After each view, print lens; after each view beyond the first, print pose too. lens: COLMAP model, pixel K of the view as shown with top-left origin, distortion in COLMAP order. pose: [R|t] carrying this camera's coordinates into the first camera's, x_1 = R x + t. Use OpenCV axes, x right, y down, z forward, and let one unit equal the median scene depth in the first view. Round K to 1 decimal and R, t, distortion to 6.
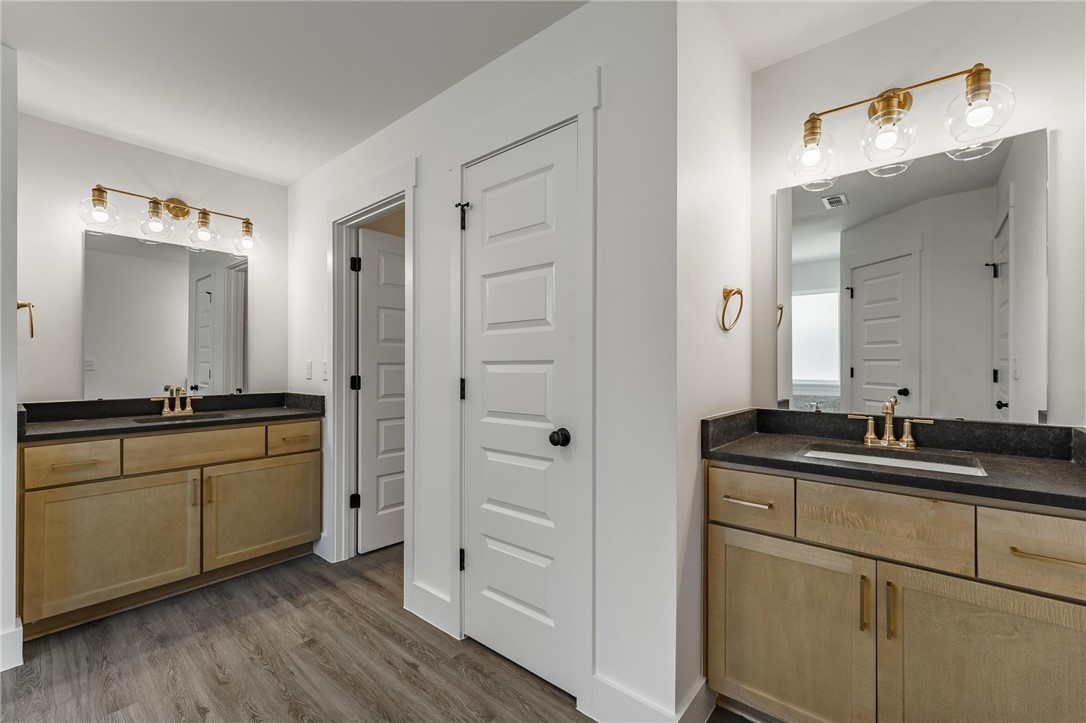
lens RADIAL K [[448.0, 0, 546.6], [0, 448.0, 364.5], [0, 0, 1]] dist [-0.001019, -0.000046]
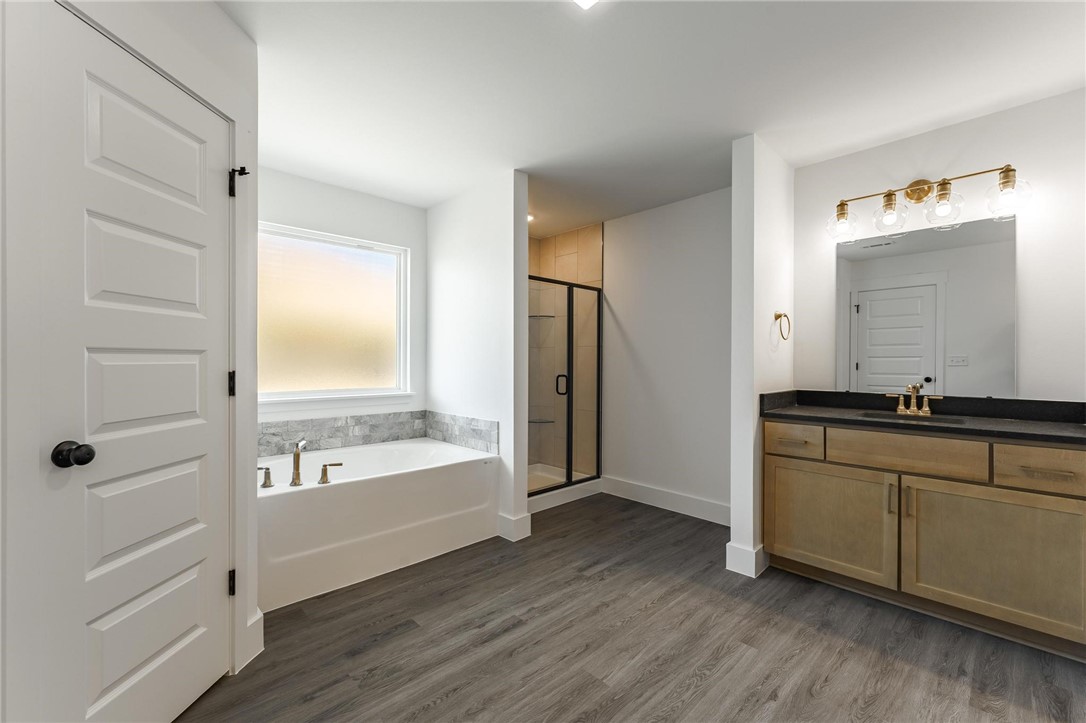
lens RADIAL K [[448.0, 0, 546.6], [0, 448.0, 364.5], [0, 0, 1]] dist [-0.001019, -0.000046]
pose [[-0.105572, 0.004836, -0.994400, 0.199962], [-0.001037, 0.999987, 0.004973, 0.006340], [0.994411, 0.001556, -0.105565, 0.389788]]
